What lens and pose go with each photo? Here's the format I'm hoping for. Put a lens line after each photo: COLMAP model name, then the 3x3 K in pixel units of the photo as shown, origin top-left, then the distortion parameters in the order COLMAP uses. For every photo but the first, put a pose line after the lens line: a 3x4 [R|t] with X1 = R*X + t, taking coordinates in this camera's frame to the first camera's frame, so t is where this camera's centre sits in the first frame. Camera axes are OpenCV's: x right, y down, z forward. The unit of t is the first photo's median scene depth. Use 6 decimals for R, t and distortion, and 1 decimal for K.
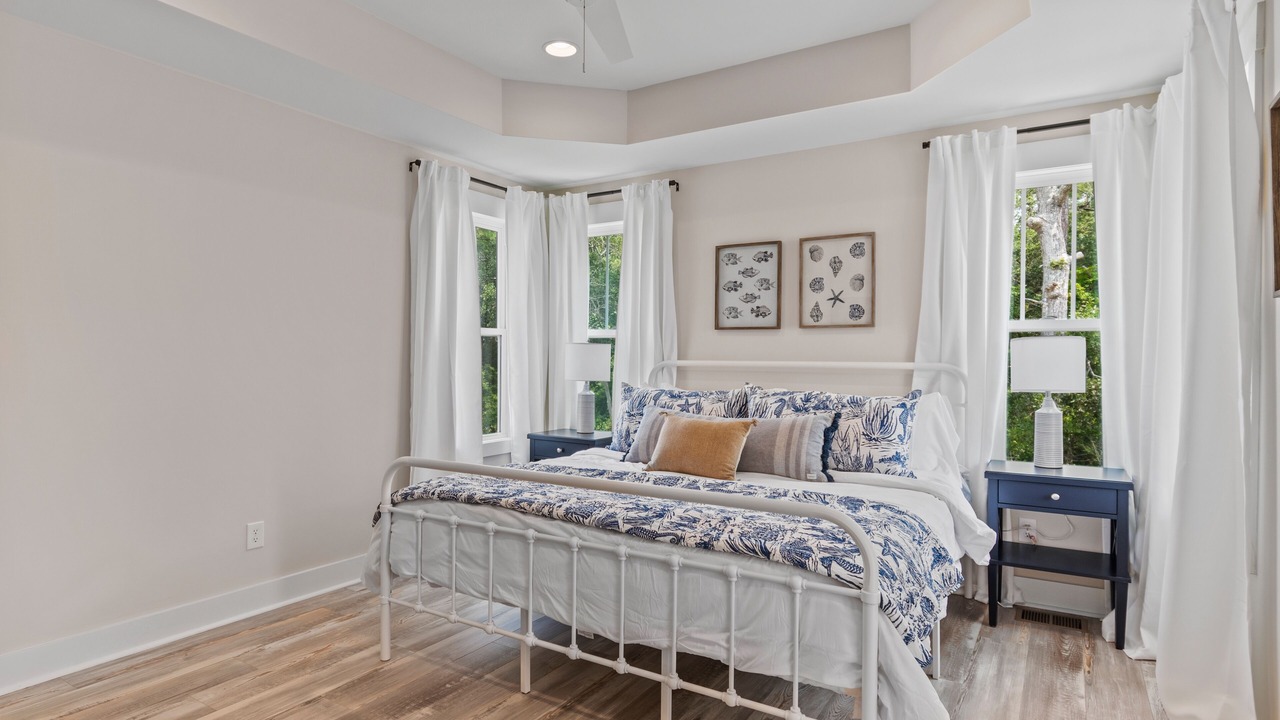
lens RADIAL K [[687.2, 0, 638.1], [0, 687.2, 357.4], [0, 0, 1]] dist [-0.002849, -0.003830]
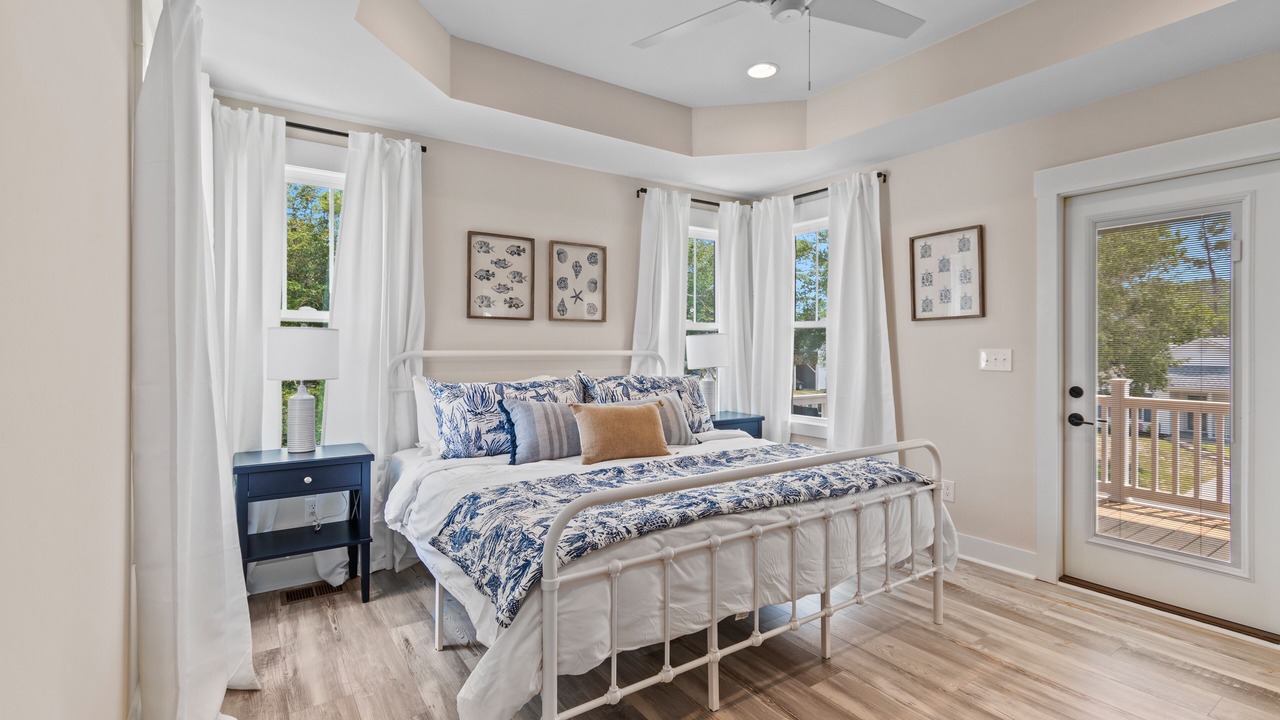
lens RADIAL K [[616.1, 0, 655.3], [0, 616.1, 338.9], [0, 0, 1]] dist [0.008238, -0.002834]
pose [[0.358966, -0.002756, 0.933346, -0.679830], [-0.010427, 0.999921, 0.006963, -0.022805], [-0.933292, -0.012231, 0.358909, 0.509723]]
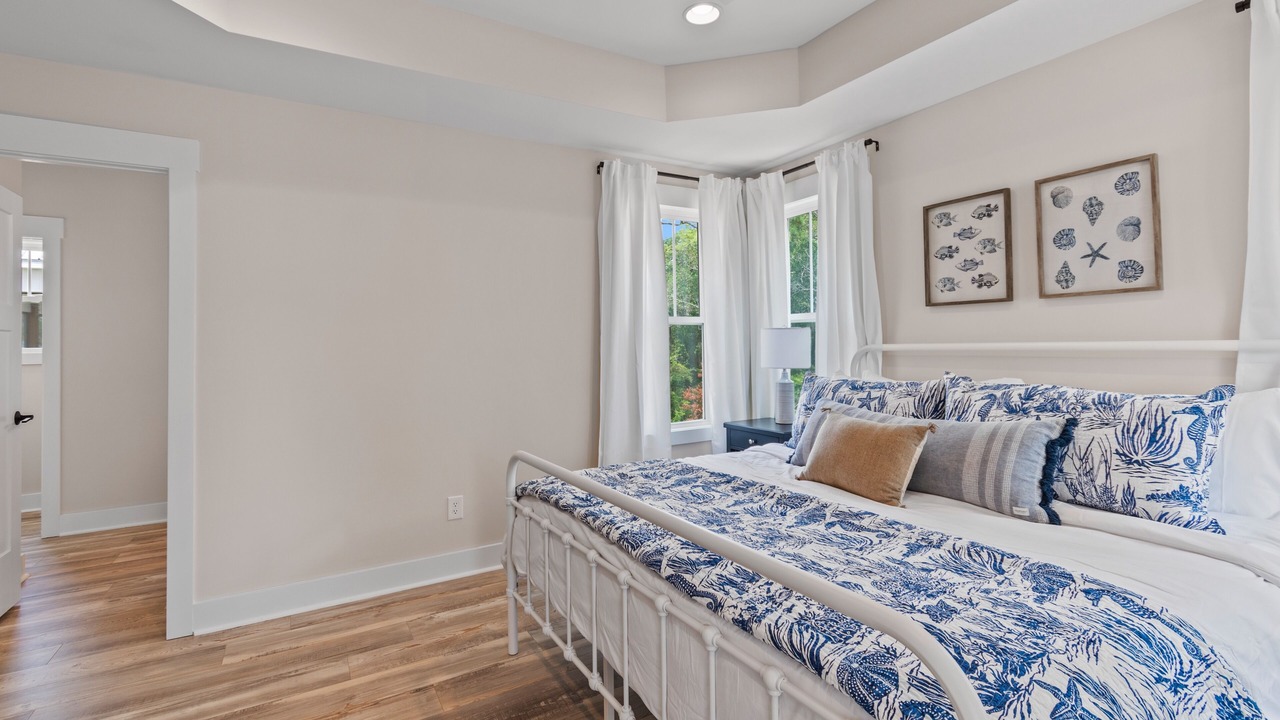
lens RADIAL K [[590.8, 0, 637.7], [0, 590.8, 330.5], [0, 0, 1]] dist [0.001407, -0.002197]
pose [[0.886476, -0.034542, -0.461484, 0.149953], [0.025102, 0.999331, -0.026579, -0.001036], [0.462093, 0.011978, 0.886751, 0.231206]]
